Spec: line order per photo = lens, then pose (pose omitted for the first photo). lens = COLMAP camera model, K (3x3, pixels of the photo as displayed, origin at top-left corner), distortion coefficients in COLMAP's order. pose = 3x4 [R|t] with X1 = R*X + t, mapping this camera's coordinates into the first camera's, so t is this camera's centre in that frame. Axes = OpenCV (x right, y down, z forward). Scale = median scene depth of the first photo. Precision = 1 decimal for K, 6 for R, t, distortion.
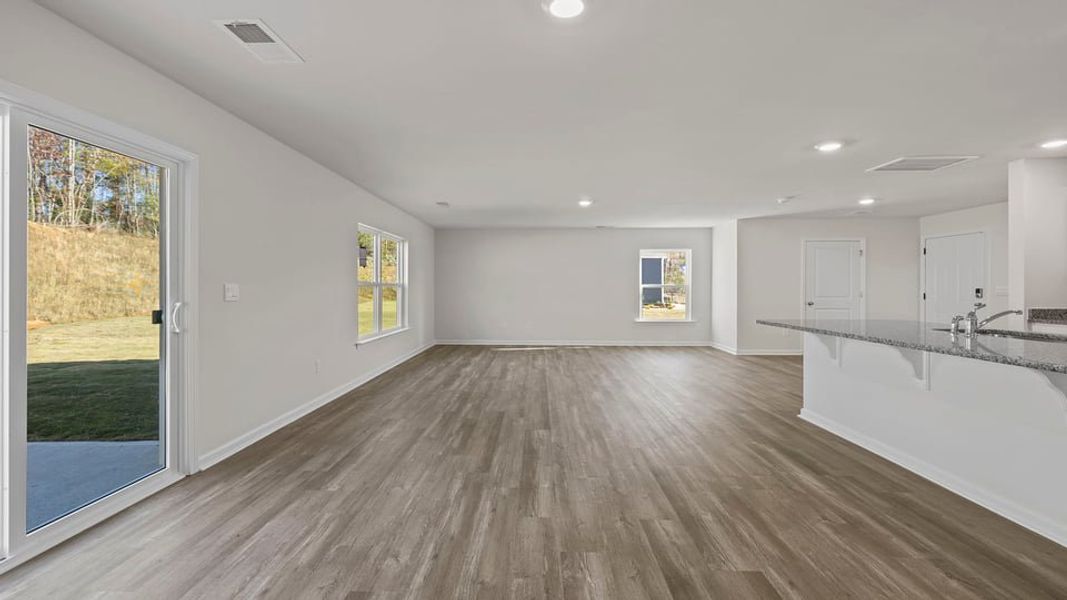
lens RADIAL K [[457.8, 0, 526.5], [0, 457.8, 290.2], [0, 0, 1]] dist [0.004714, 0.000329]
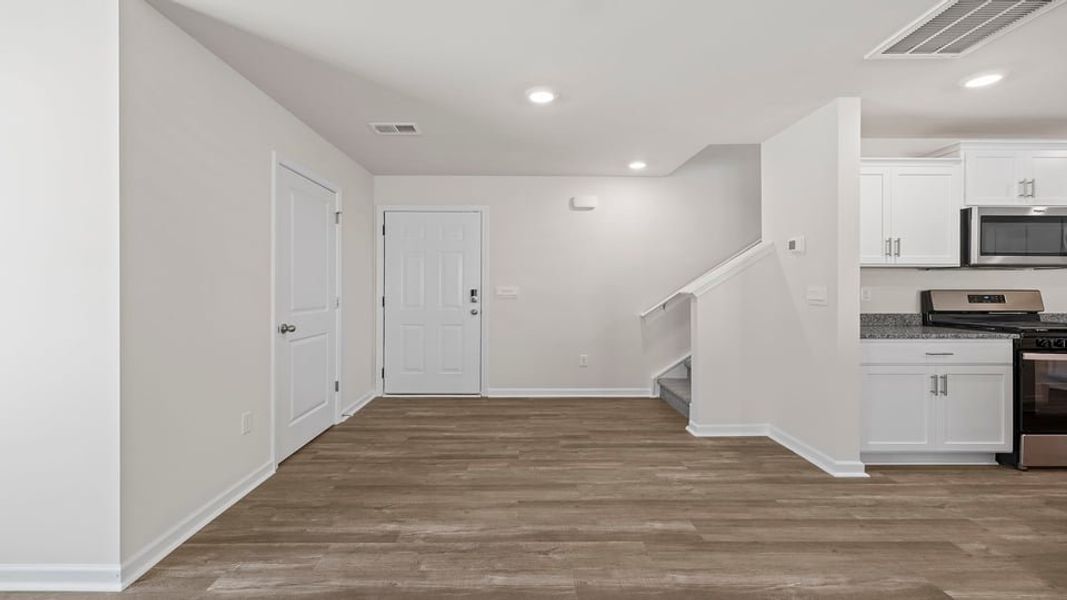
lens RADIAL K [[454.1, 0, 522.6], [0, 454.1, 291.9], [0, 0, 1]] dist [-0.001223, 0.000548]
pose [[-0.033822, -0.005461, 0.999413, 0.356602], [0.004031, 0.999976, 0.005600, -0.004704], [-0.999420, 0.004218, -0.033799, 1.236453]]
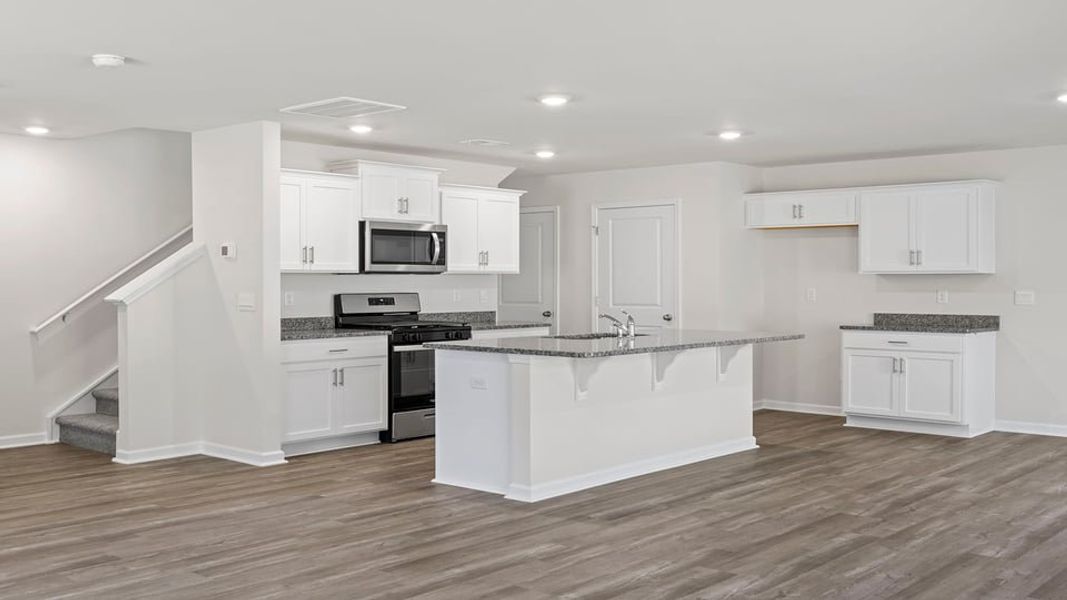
lens RADIAL K [[1051.0, 0, 526.5], [0, 1051.0, 284.8], [0, 0, 1]] dist [0.003364, 0.000000]
pose [[-0.765482, -0.004096, 0.643444, -0.261074], [0.003390, 0.999940, 0.010398, -0.031137], [-0.643448, 0.010141, -0.765422, 1.671267]]
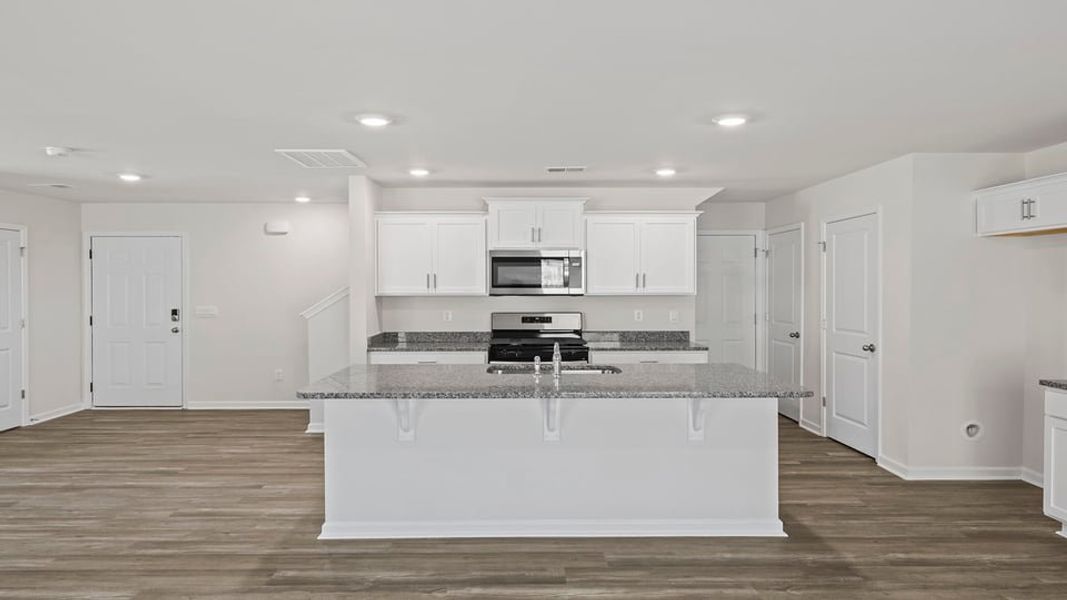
lens RADIAL K [[705.7, 0, 522.3], [0, 705.7, 299.3], [0, 0, 1]] dist [-0.004440, 0.002709]
pose [[-0.034546, -0.018057, 0.999240, -0.281656], [0.007263, 0.999806, 0.018318, -0.048876], [-0.999377, 0.007890, -0.034409, 0.599569]]
